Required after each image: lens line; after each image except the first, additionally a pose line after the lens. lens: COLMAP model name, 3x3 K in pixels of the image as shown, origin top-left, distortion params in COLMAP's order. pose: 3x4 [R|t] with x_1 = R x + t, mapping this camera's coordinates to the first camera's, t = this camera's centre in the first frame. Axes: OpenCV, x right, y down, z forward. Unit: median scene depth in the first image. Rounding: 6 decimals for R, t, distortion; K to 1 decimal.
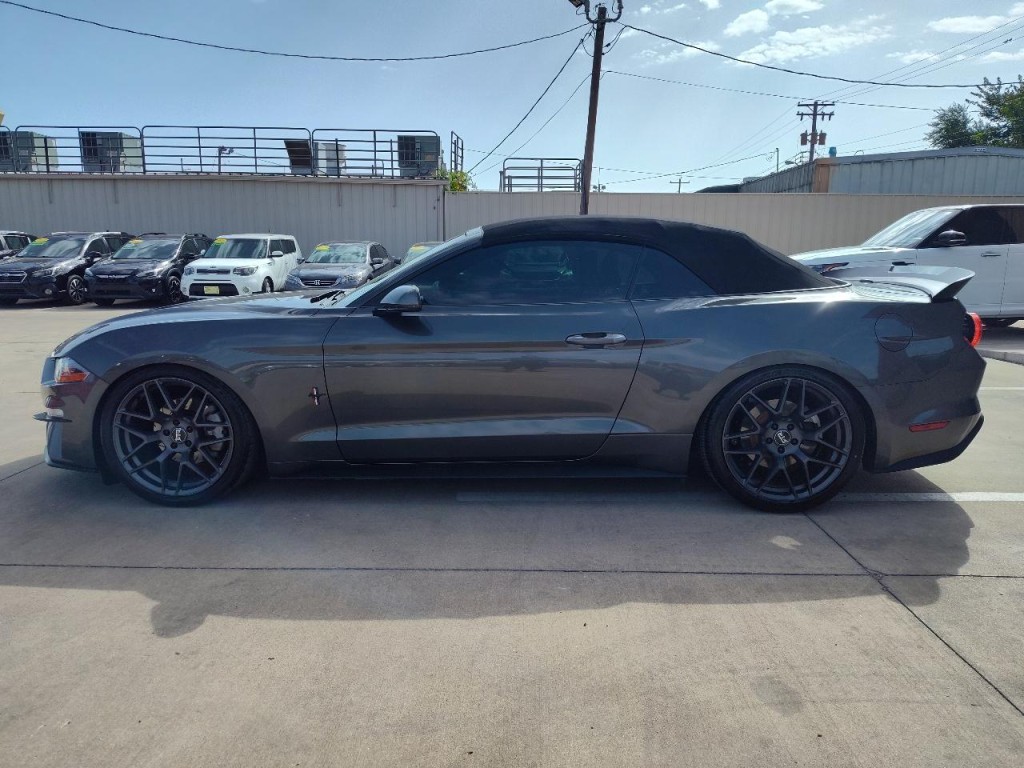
lens RADIAL K [[691.2, 0, 511.1], [0, 691.2, 376.6], [0, 0, 1]] dist [0.021015, -0.017989]
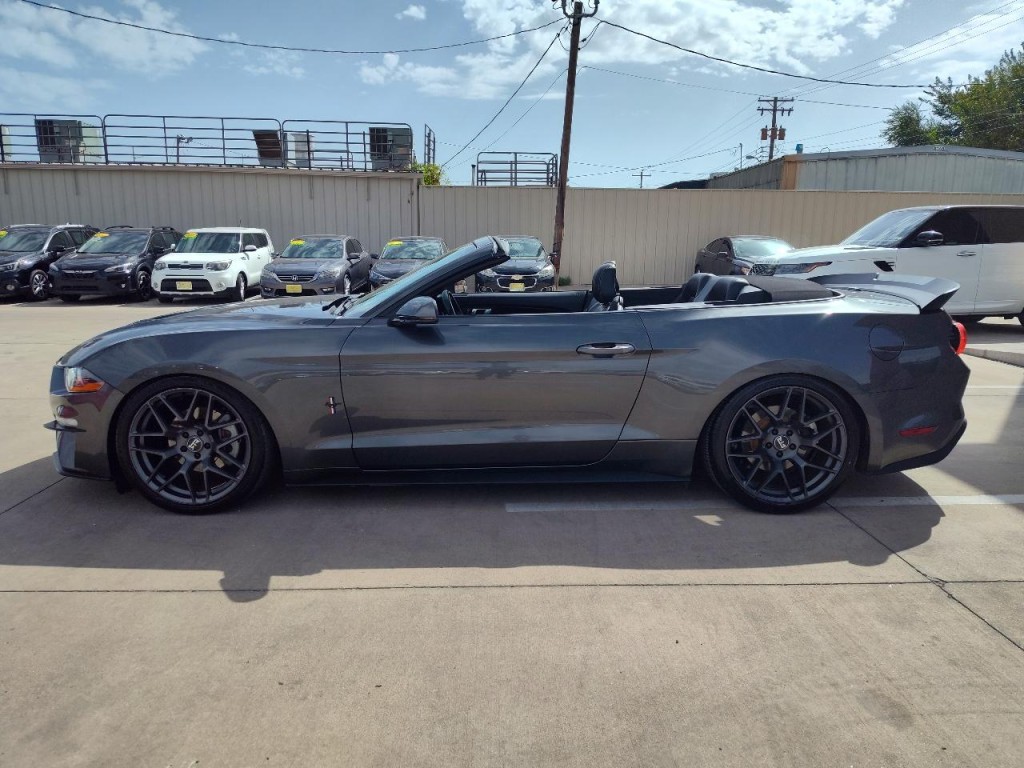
lens RADIAL K [[691.2, 0, 511.3], [0, 691.2, 377.6], [0, 0, 1]] dist [0.021015, -0.017989]
pose [[0.998542, -0.006593, 0.053578, -0.025144], [0.005900, 0.999897, 0.013081, -0.005777], [-0.053659, -0.012745, 0.998478, 0.000377]]
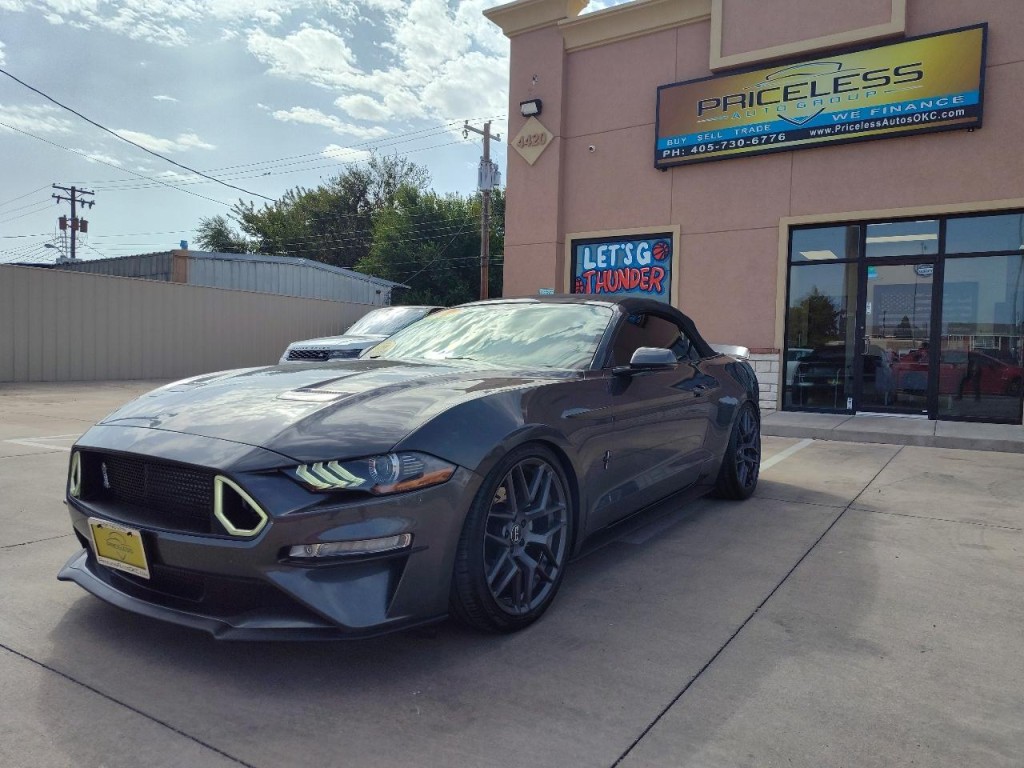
lens RADIAL K [[691.2, 0, 522.6], [0, 691.2, 376.8], [0, 0, 1]] dist [0.021015, -0.017989]
pose [[0.531523, -0.023219, 0.846725, -0.220317], [0.135039, 0.989162, -0.057644, -0.008682], [-0.836210, 0.144980, 0.528898, 0.108645]]
